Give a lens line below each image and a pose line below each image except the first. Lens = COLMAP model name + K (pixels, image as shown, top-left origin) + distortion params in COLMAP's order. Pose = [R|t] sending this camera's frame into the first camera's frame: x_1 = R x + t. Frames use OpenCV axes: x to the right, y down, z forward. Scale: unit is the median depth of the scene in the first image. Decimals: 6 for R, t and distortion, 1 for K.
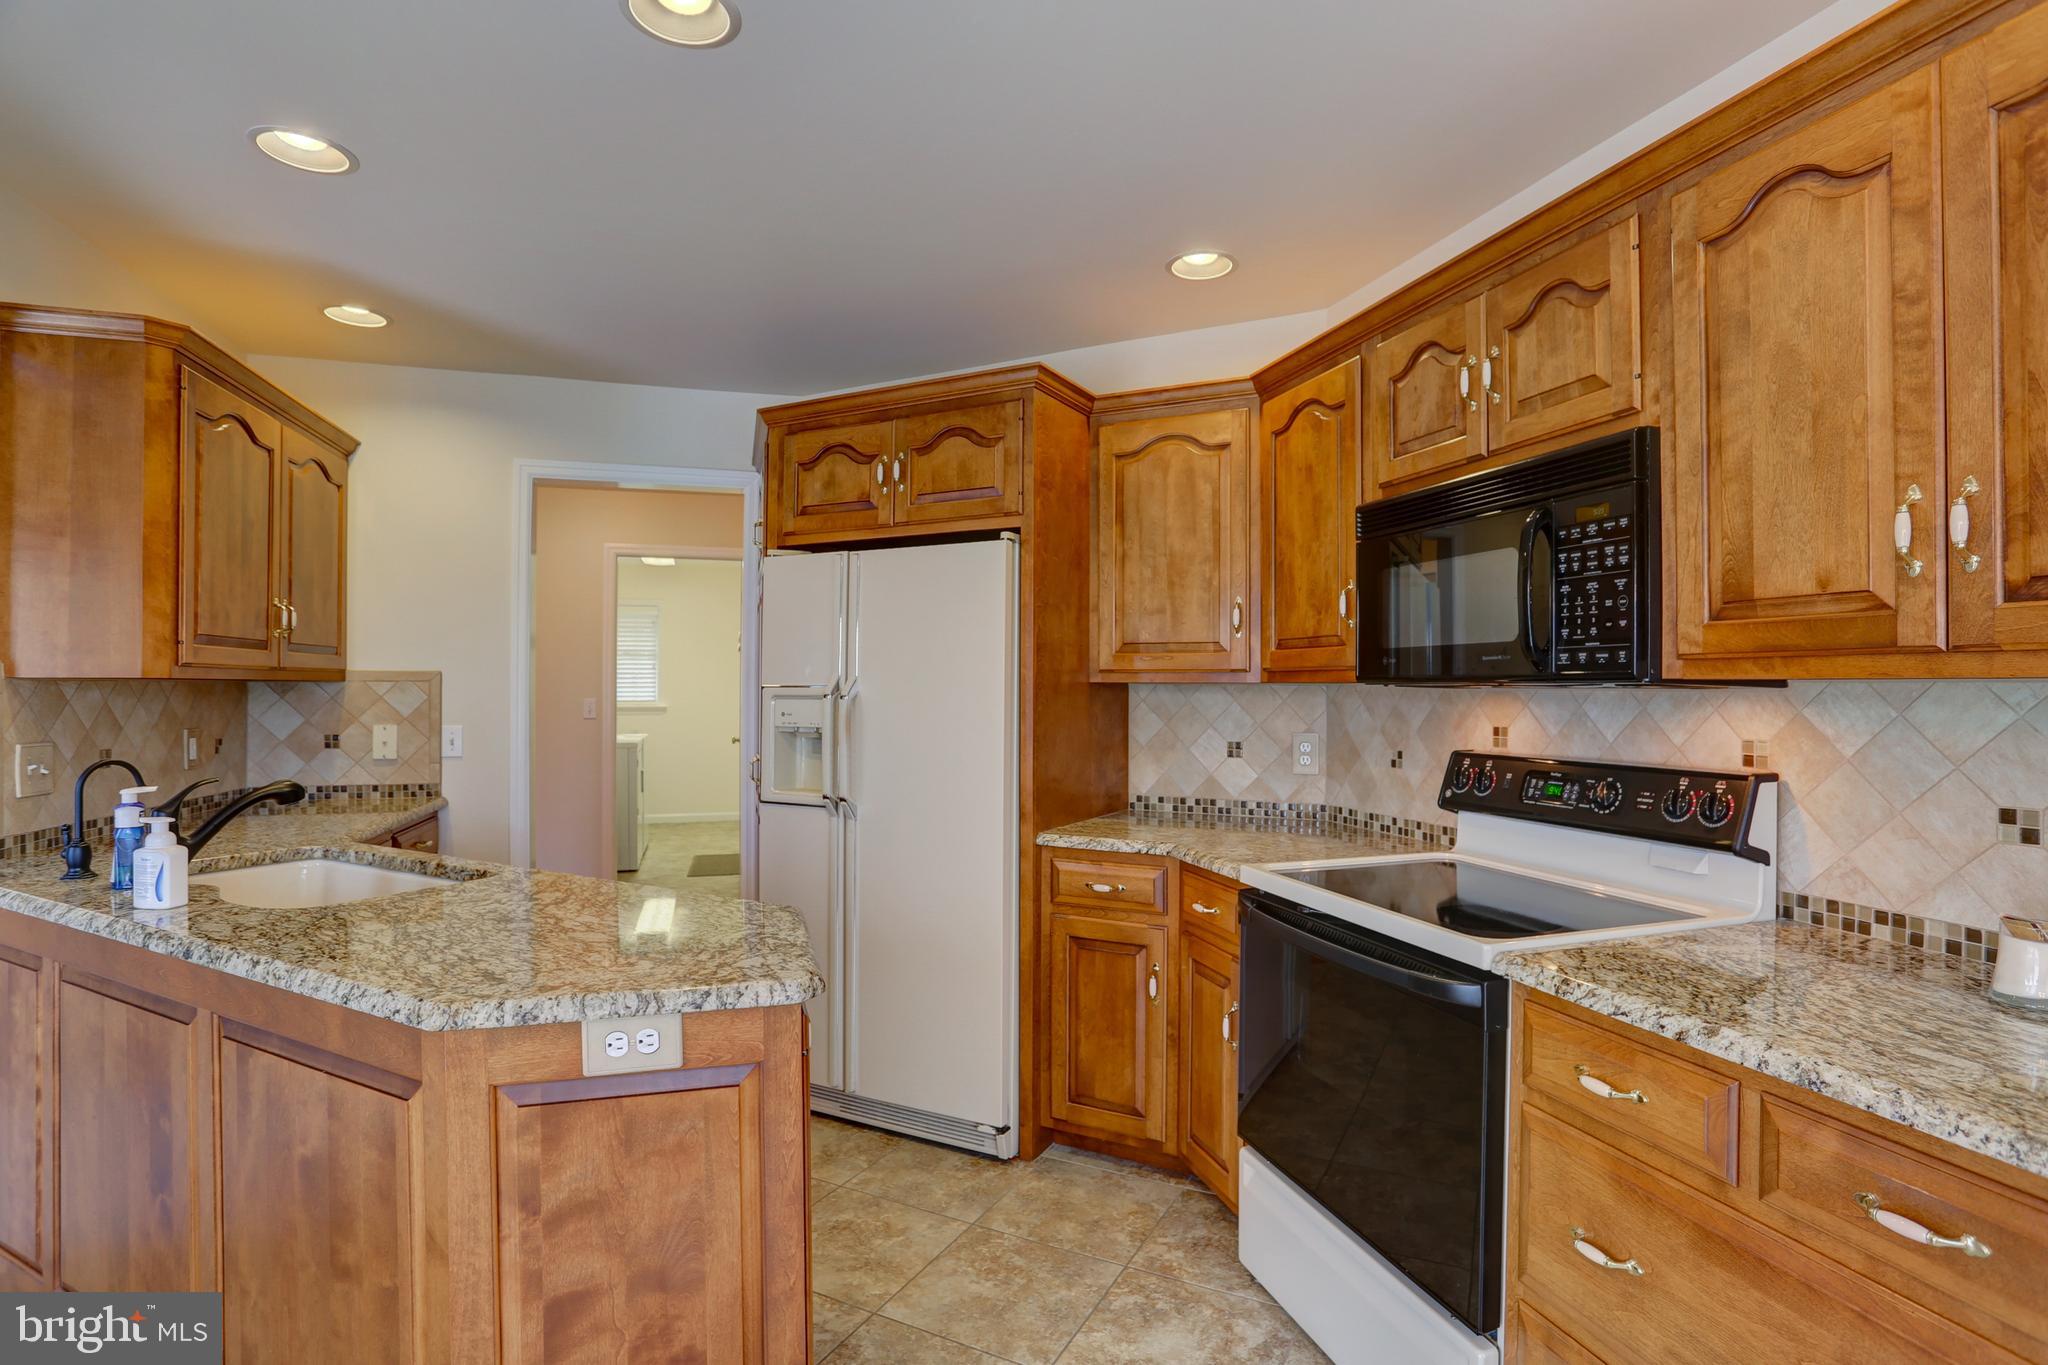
lens RADIAL K [[1014.5, 0, 1048.0], [0, 1014.5, 684.3], [0, 0, 1]] dist [-0.066523, 0.026344]
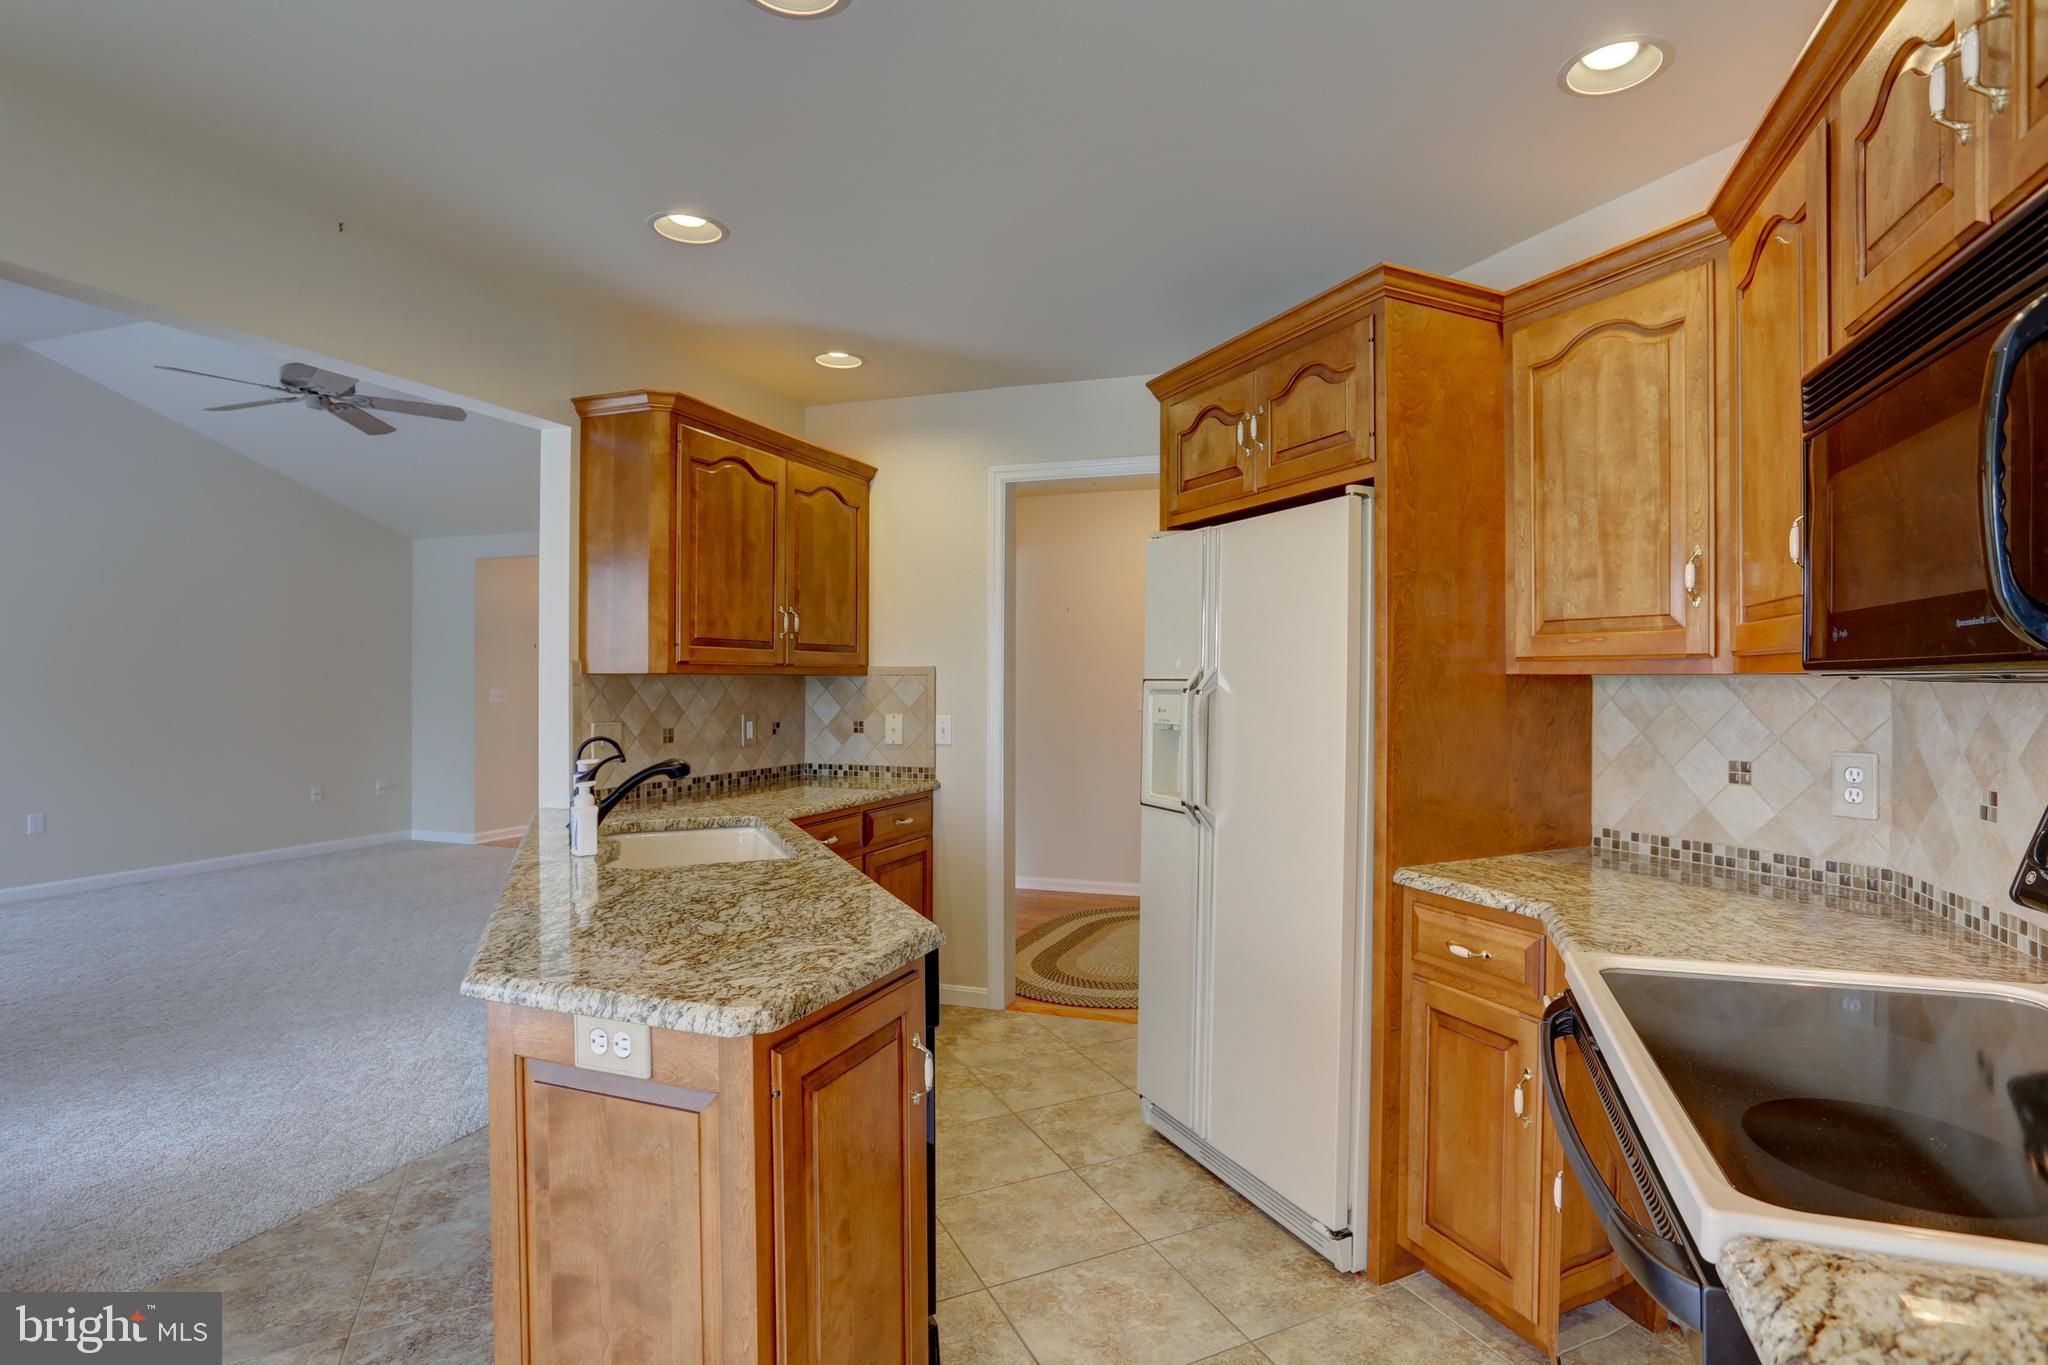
lens RADIAL K [[1014.5, 0, 1098.5], [0, 1014.5, 686.3], [0, 0, 1]] dist [-0.066523, 0.026344]
pose [[0.807273, 0.004025, -0.590165, 0.266118], [0.000134, 0.999975, 0.007004, 0.001769], [0.590179, -0.005734, 0.807252, 0.244897]]
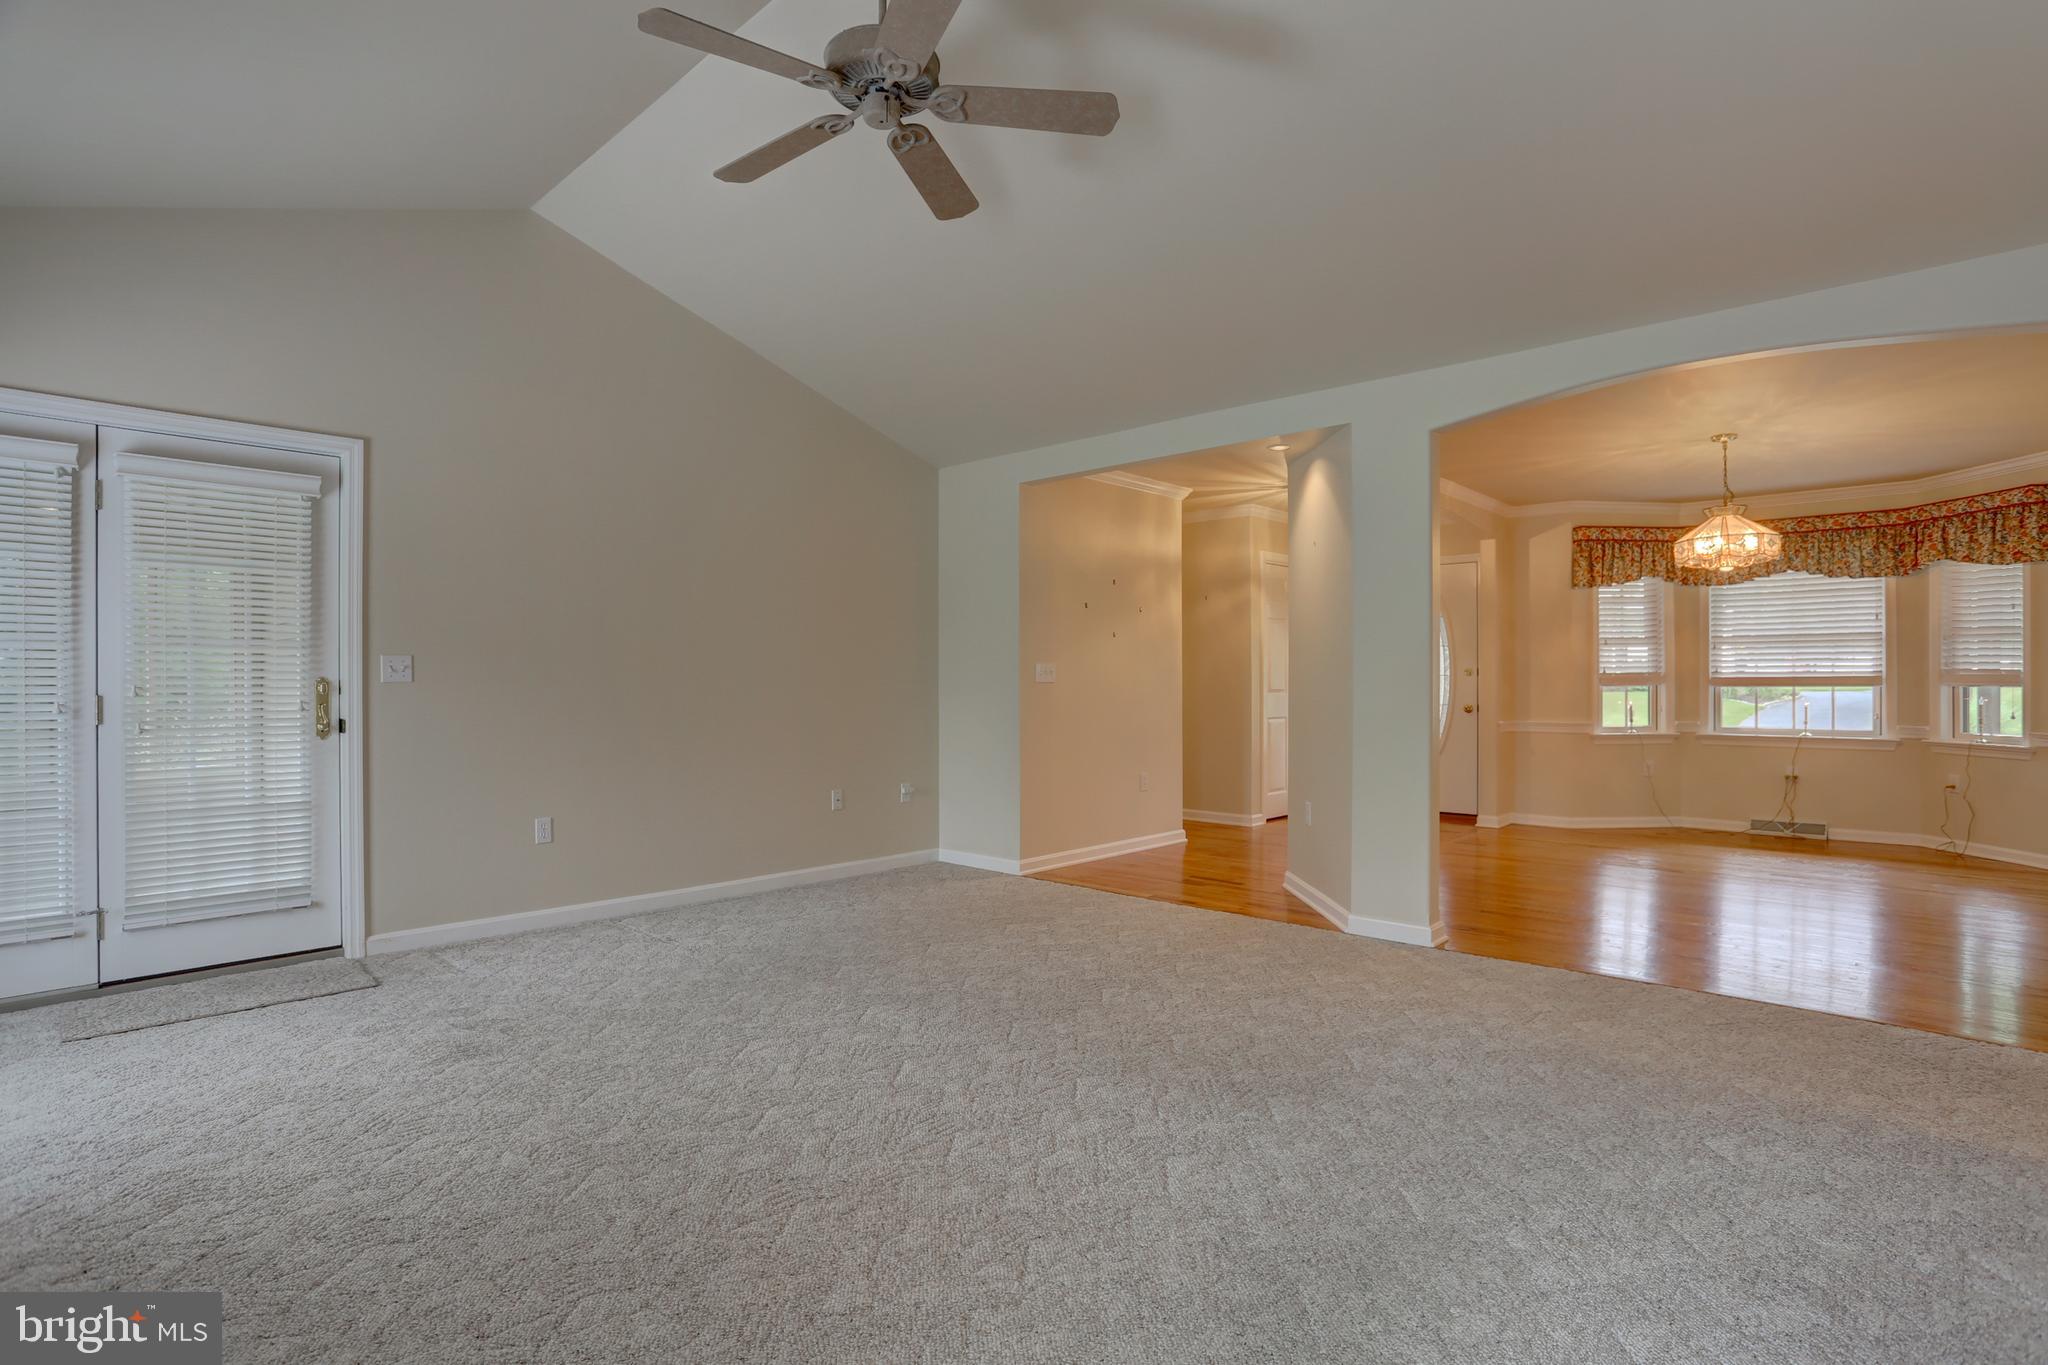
lens RADIAL K [[1014.5, 0, 1048.0], [0, 1014.5, 677.2], [0, 0, 1]] dist [-0.066523, 0.026344]
pose [[0.492380, -0.001264, -0.870380, -0.979673], [0.003062, 0.999995, 0.000280, 0.063047], [0.870375, -0.002803, 0.492381, 0.496267]]
